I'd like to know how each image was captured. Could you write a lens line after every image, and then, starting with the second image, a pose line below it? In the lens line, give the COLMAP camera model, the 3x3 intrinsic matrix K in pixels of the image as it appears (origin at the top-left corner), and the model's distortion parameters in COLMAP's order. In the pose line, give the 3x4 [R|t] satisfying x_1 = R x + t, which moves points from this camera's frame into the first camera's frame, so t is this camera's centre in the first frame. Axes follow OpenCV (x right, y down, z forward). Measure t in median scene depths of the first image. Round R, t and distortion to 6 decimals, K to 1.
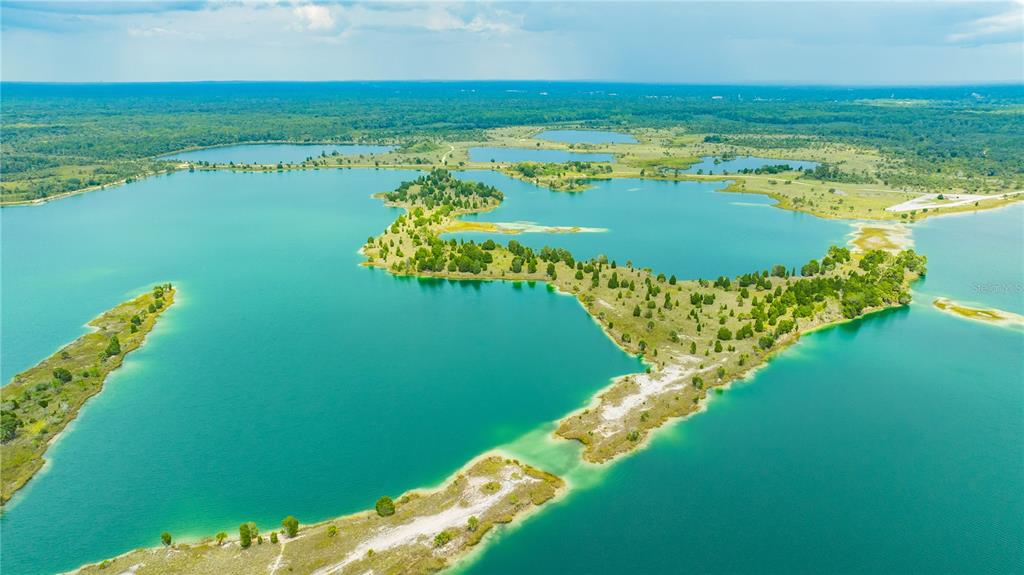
lens RADIAL K [[716.6, 0, 515.4], [0, 716.6, 294.3], [0, 0, 1]] dist [-0.032655, 0.030740]
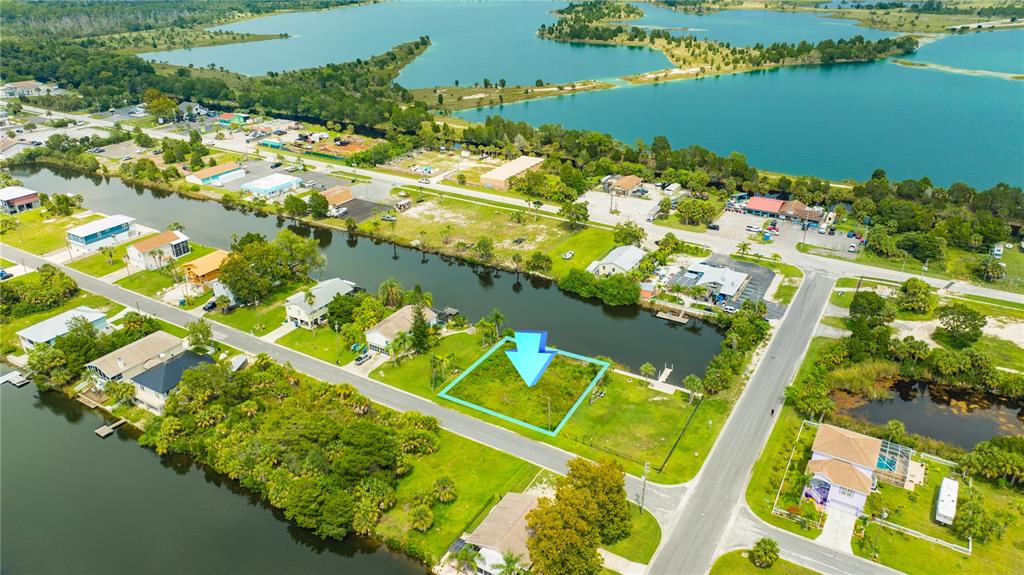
lens RADIAL K [[716.6, 0, 511.7], [0, 716.6, 287.0], [0, 0, 1]] dist [-0.032655, 0.030740]
pose [[0.969302, 0.106415, -0.221653, 0.083624], [-0.070023, 0.983632, 0.166025, 0.142847], [0.235692, -0.145407, 0.960888, -0.364554]]
